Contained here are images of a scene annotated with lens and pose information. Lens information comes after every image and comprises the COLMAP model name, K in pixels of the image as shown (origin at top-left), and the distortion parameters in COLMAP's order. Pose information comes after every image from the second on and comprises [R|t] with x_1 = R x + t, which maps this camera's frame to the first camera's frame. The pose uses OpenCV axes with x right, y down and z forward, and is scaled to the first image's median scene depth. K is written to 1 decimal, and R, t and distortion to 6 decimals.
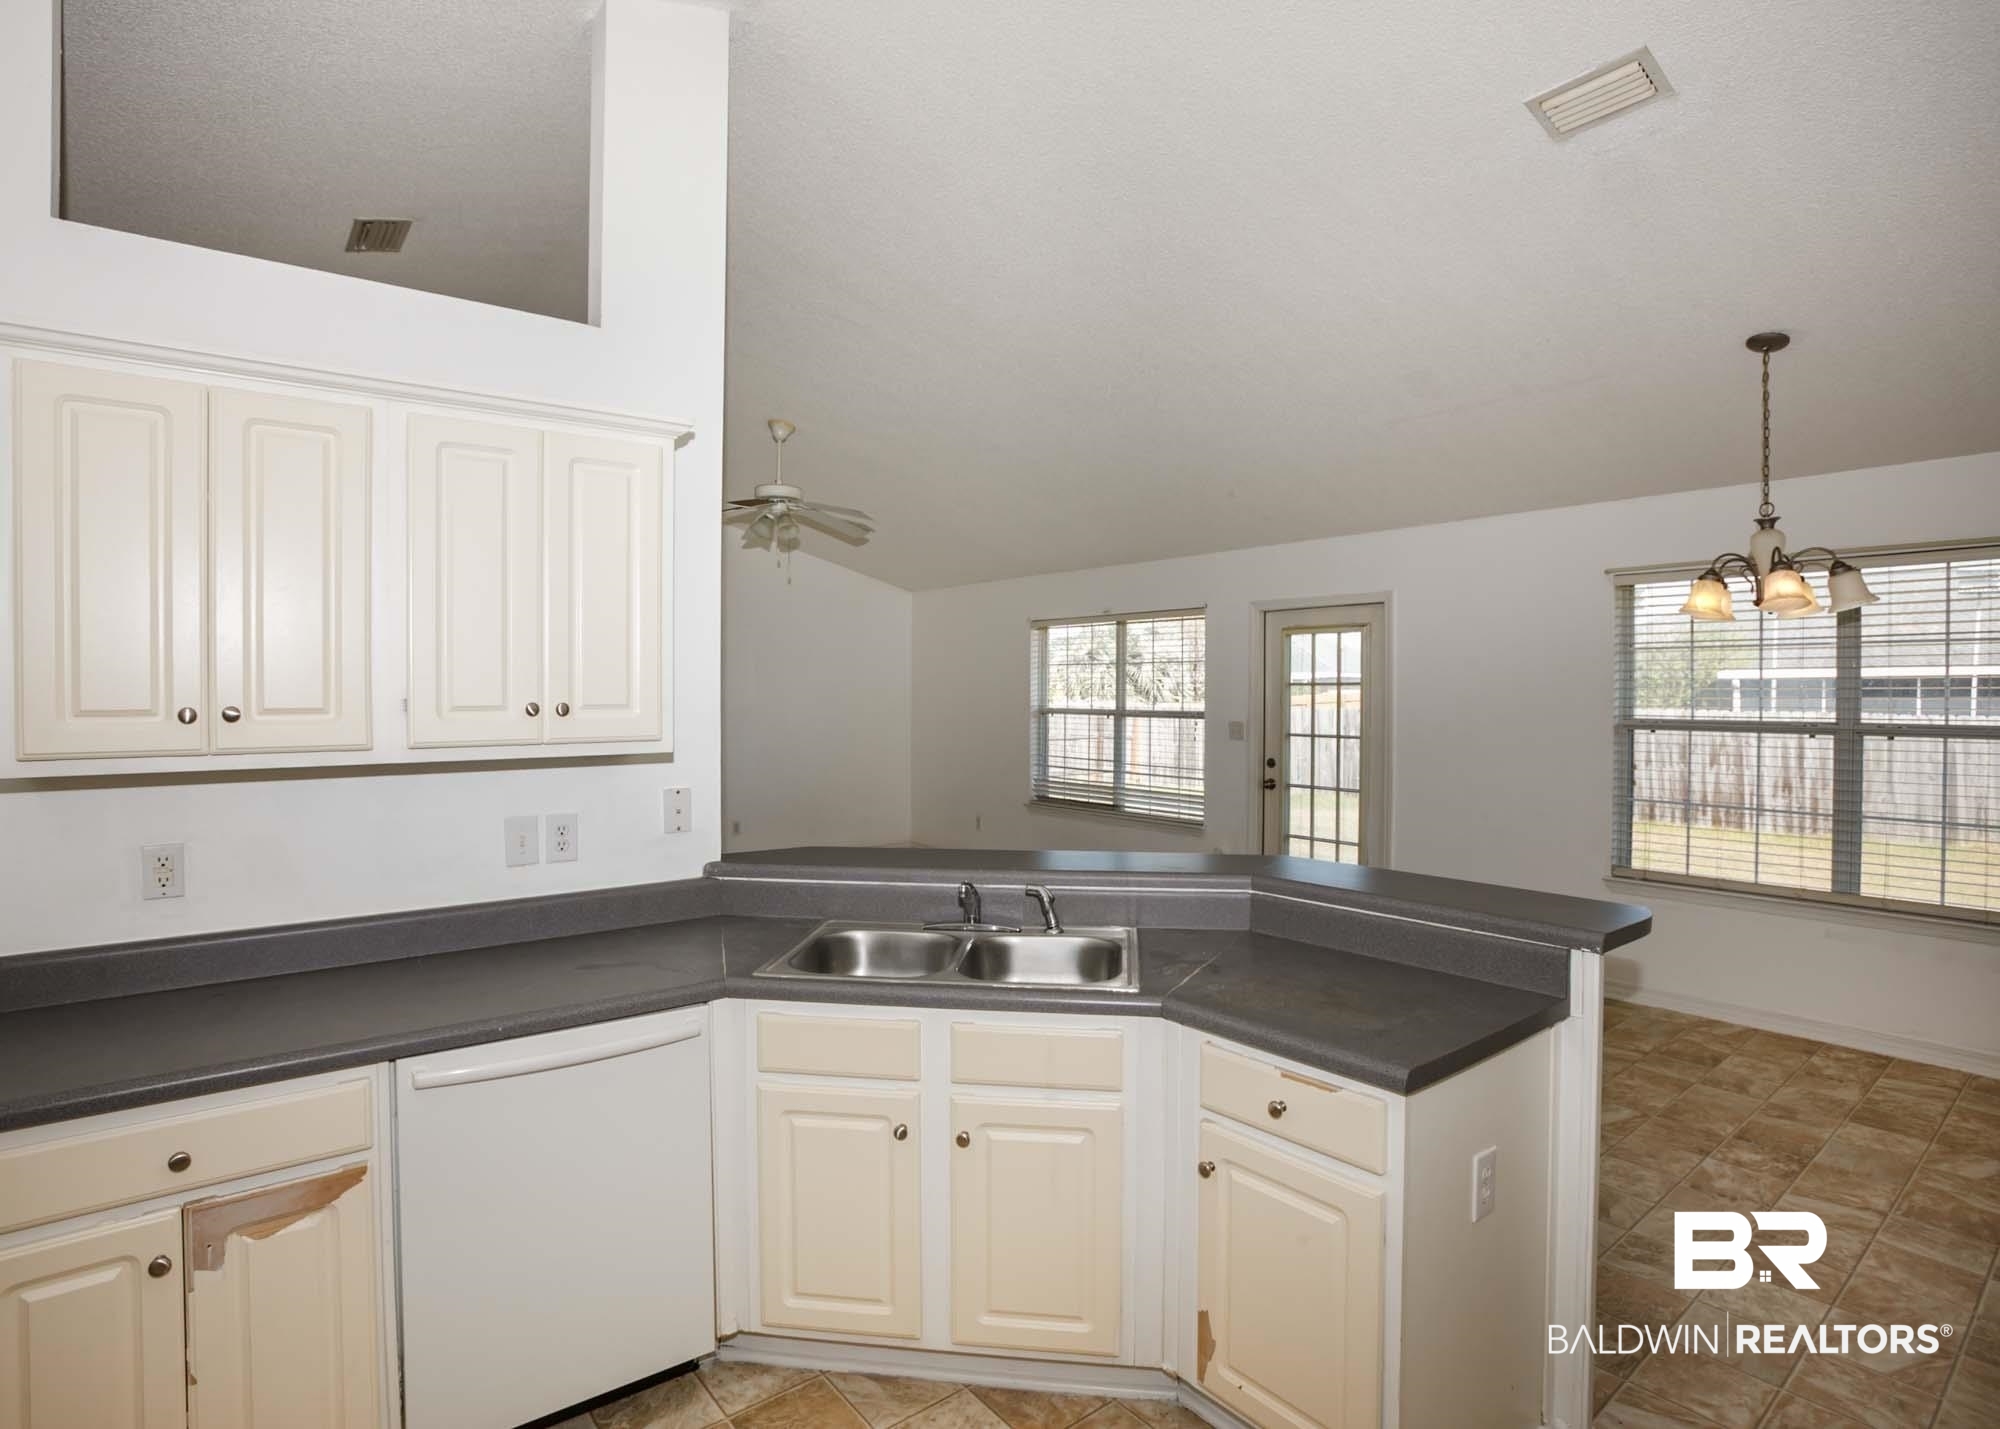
lens RADIAL K [[1013.8, 0, 993.4], [0, 1013.8, 717.7], [0, 0, 1]] dist [-0.060422, 0.021718]
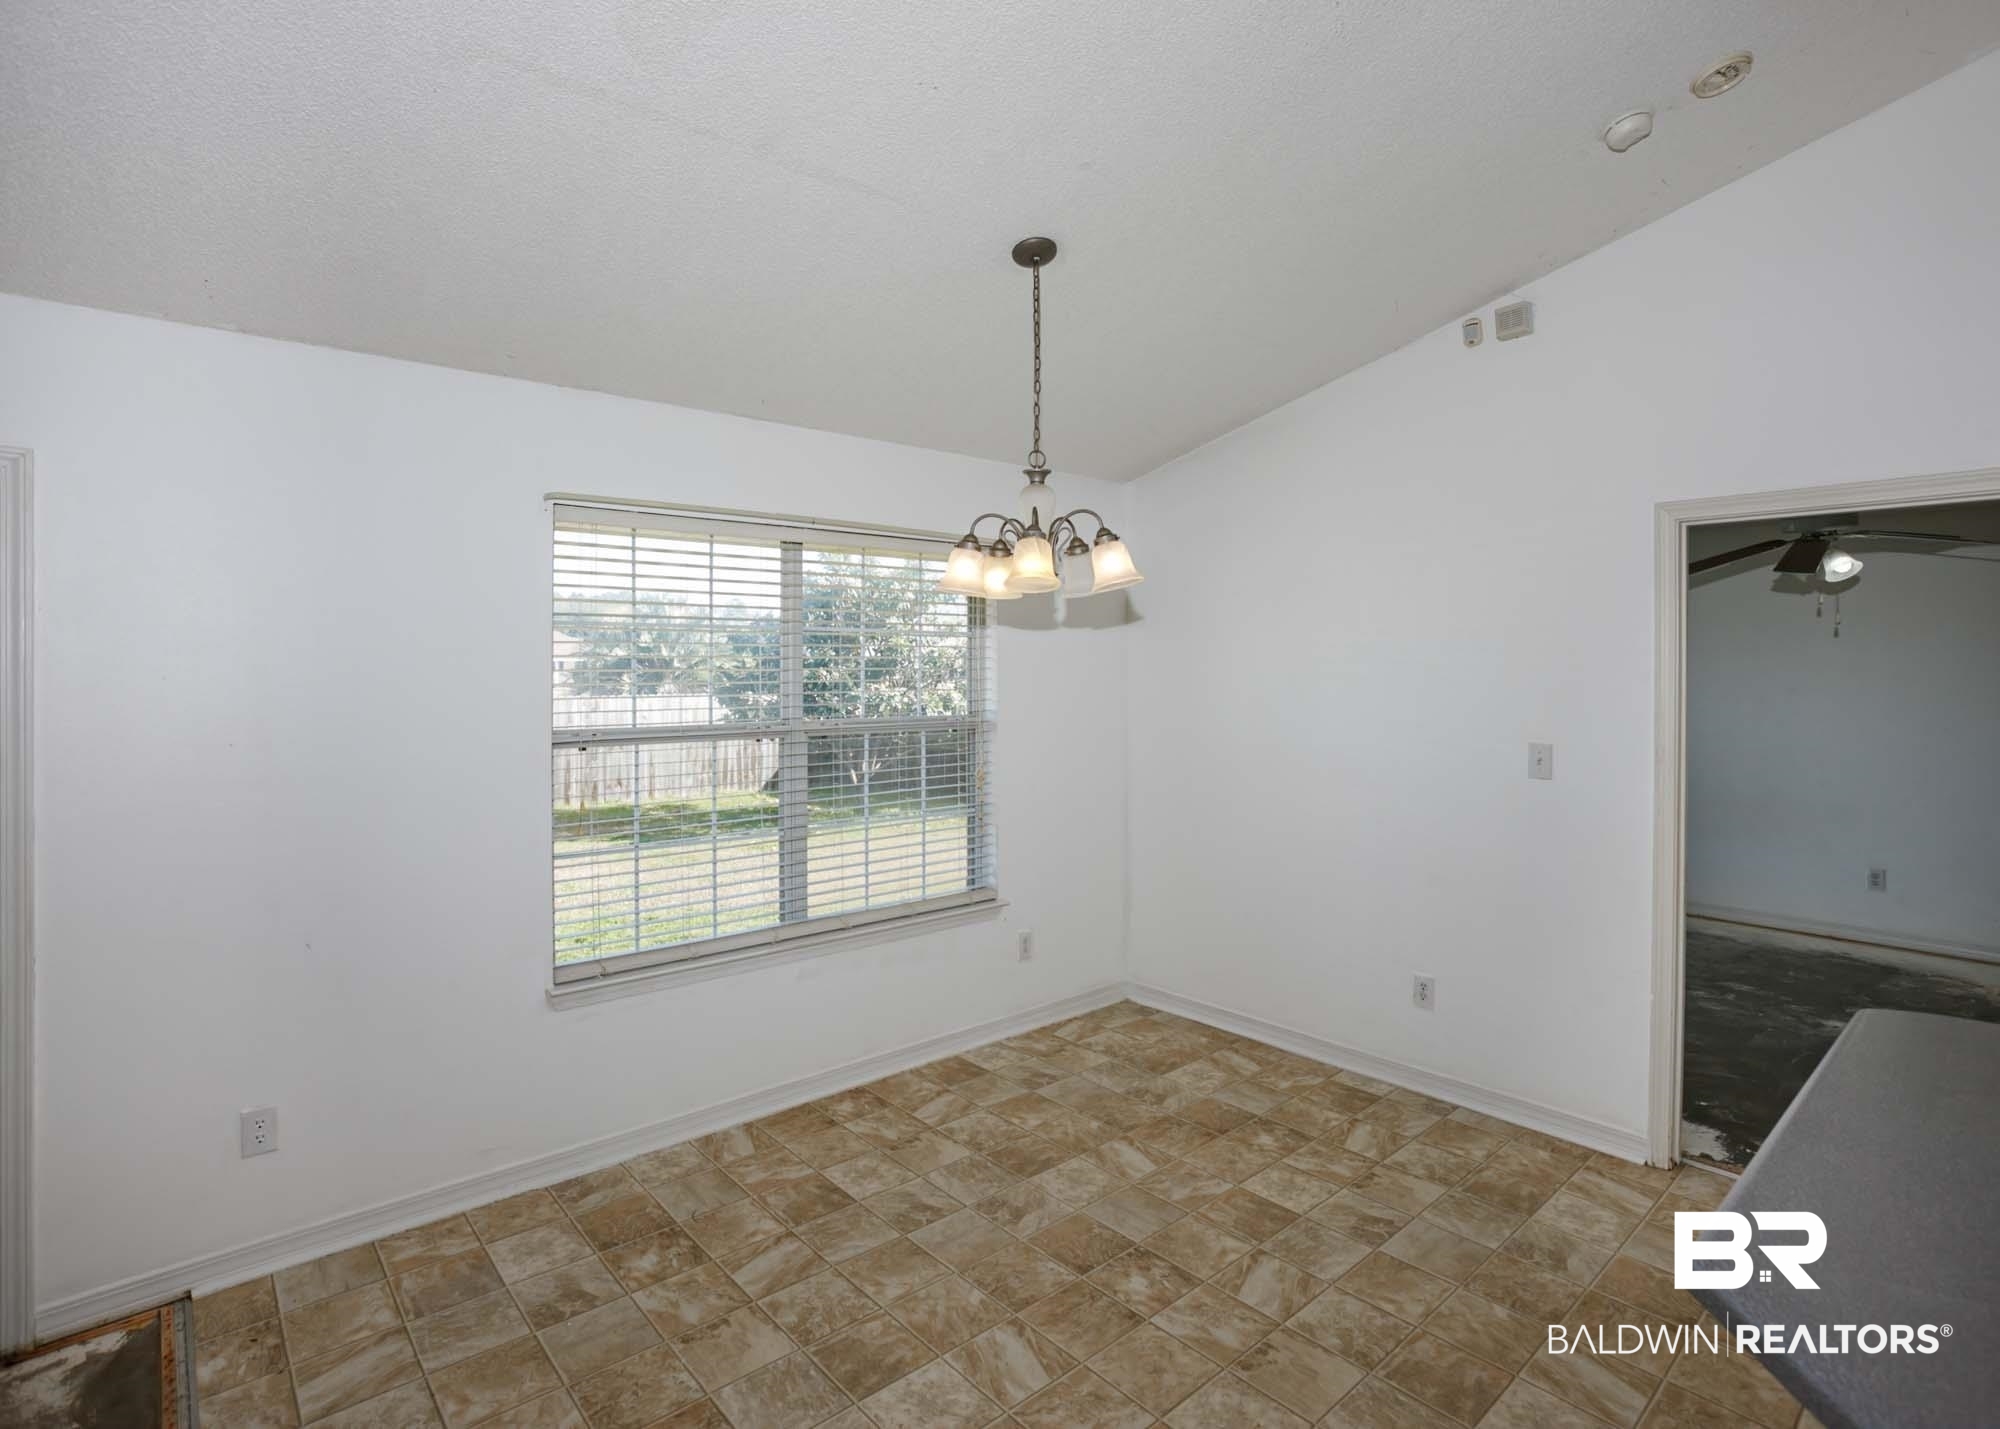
lens RADIAL K [[1013.8, 0, 1030.0], [0, 1013.8, 633.3], [0, 0, 1]] dist [-0.060422, 0.021718]
pose [[-0.068733, 0.029282, 0.997205, -0.019762], [0.017652, 0.999448, -0.028131, -0.037873], [-0.997479, 0.015669, -0.069212, 0.840432]]
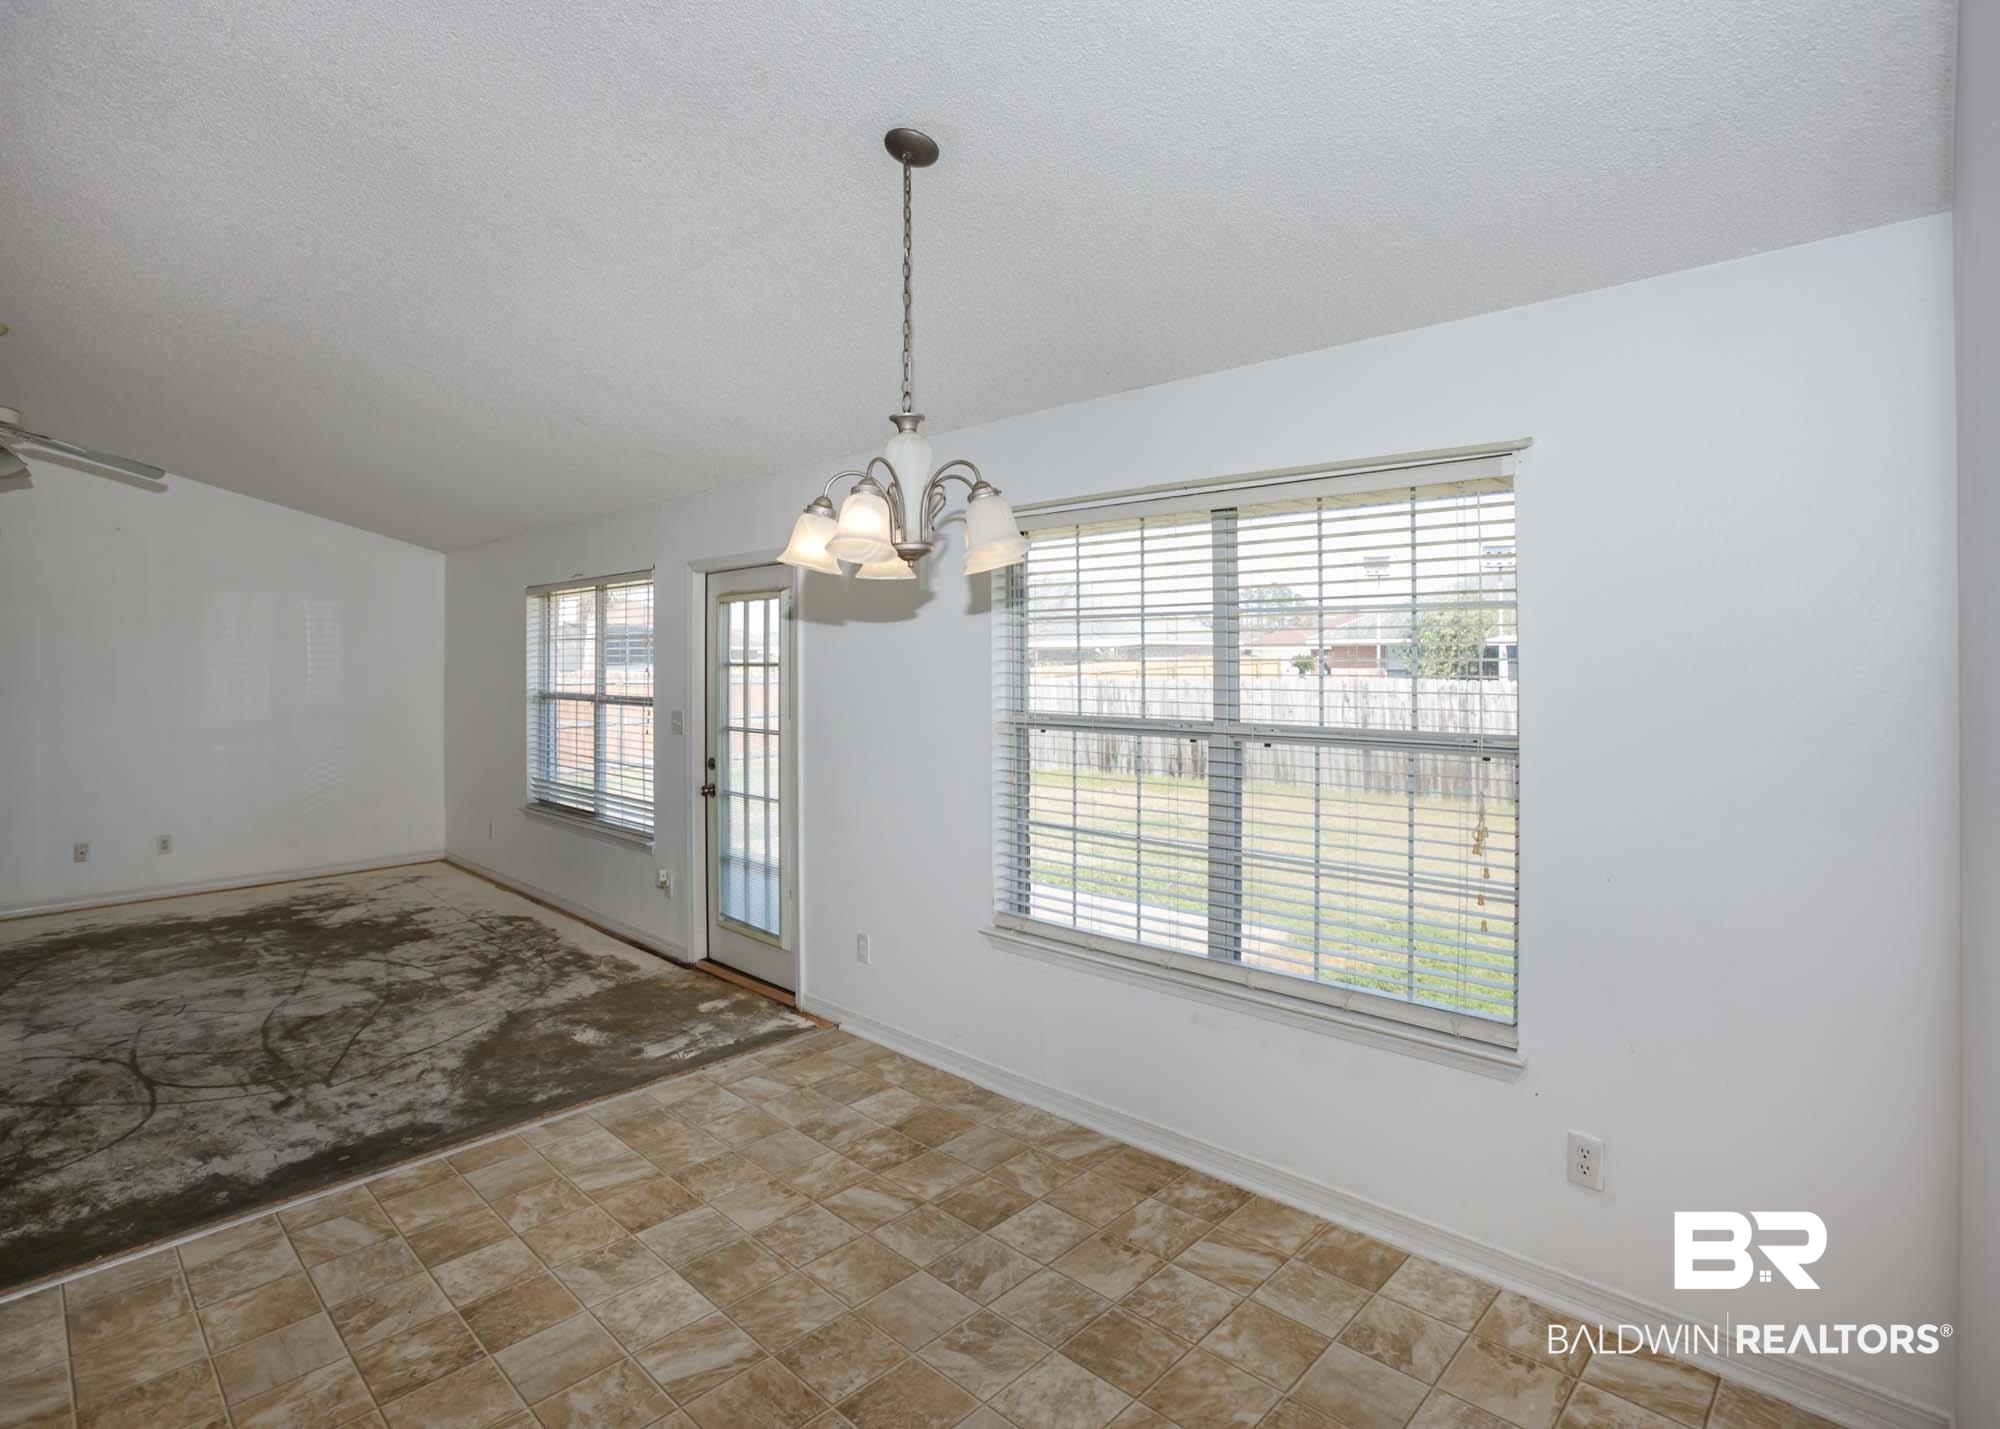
lens RADIAL K [[1013.8, 0, 1013.9], [0, 1013.8, 675.4], [0, 0, 1]] dist [-0.060422, 0.021718]
pose [[0.991351, -0.007983, 0.130996, 0.610093], [0.008801, 0.999945, -0.005668, -0.027349], [-0.130943, 0.006772, 0.991367, 0.276799]]
